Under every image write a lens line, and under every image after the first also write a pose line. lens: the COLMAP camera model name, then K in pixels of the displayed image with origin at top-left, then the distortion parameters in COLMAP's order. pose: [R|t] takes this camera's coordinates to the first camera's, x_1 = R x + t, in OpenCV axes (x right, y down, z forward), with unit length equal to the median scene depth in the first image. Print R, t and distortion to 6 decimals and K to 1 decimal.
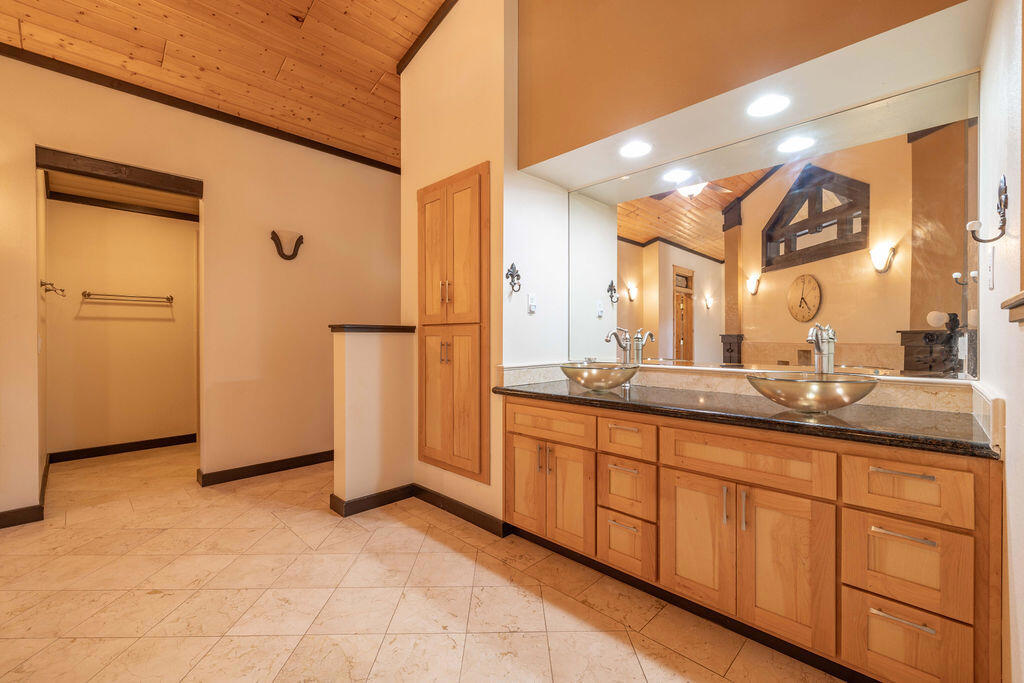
lens RADIAL K [[434.4, 0, 513.3], [0, 434.4, 339.2], [0, 0, 1]] dist [0.002900, -0.001397]
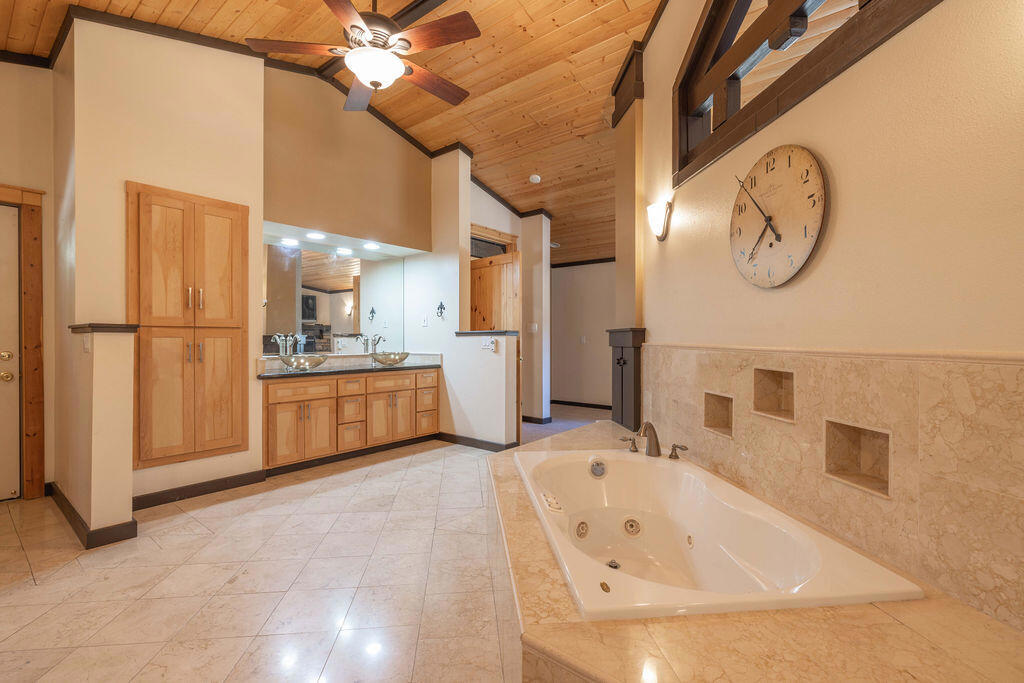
lens RADIAL K [[449.4, 0, 512.3], [0, 449.4, 341.4], [0, 0, 1]] dist [-0.001571, -0.000224]
pose [[-0.097090, -0.003341, 0.995270, -1.634087], [0.007112, 0.999967, 0.004050, 0.003595], [-0.995250, 0.007472, -0.097063, 0.356135]]
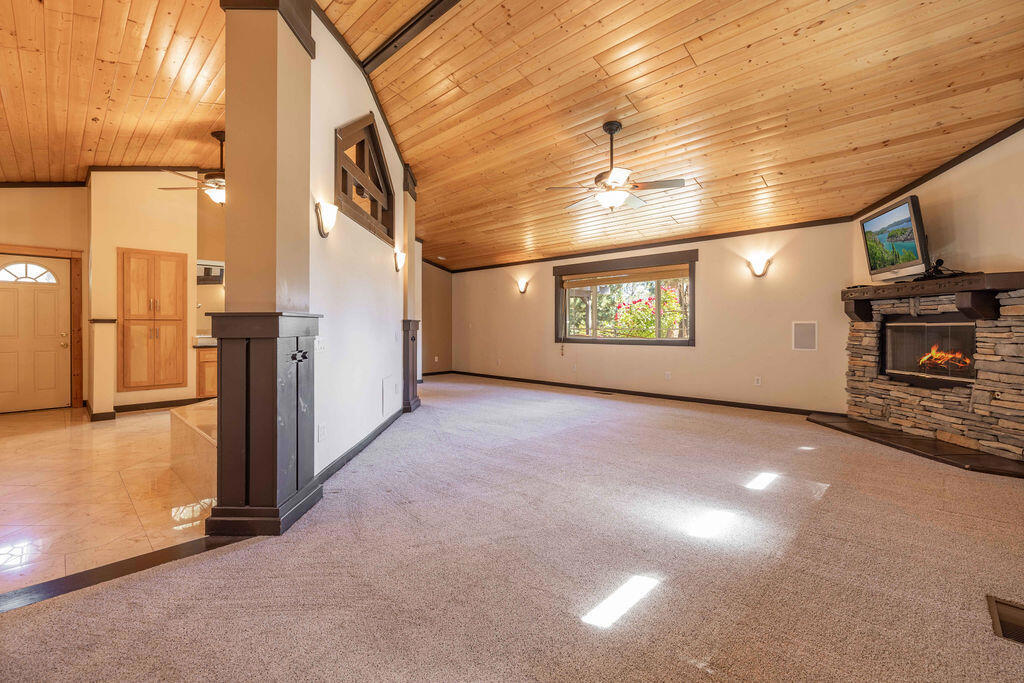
lens RADIAL K [[434.4, 0, 520.4], [0, 434.4, 325.2], [0, 0, 1]] dist [0.002900, -0.001397]
pose [[-0.009348, 0.001603, 0.999955, -2.733135], [0.008686, 0.999961, -0.001522, 0.012682], [-0.999919, 0.008671, -0.009361, -0.921128]]
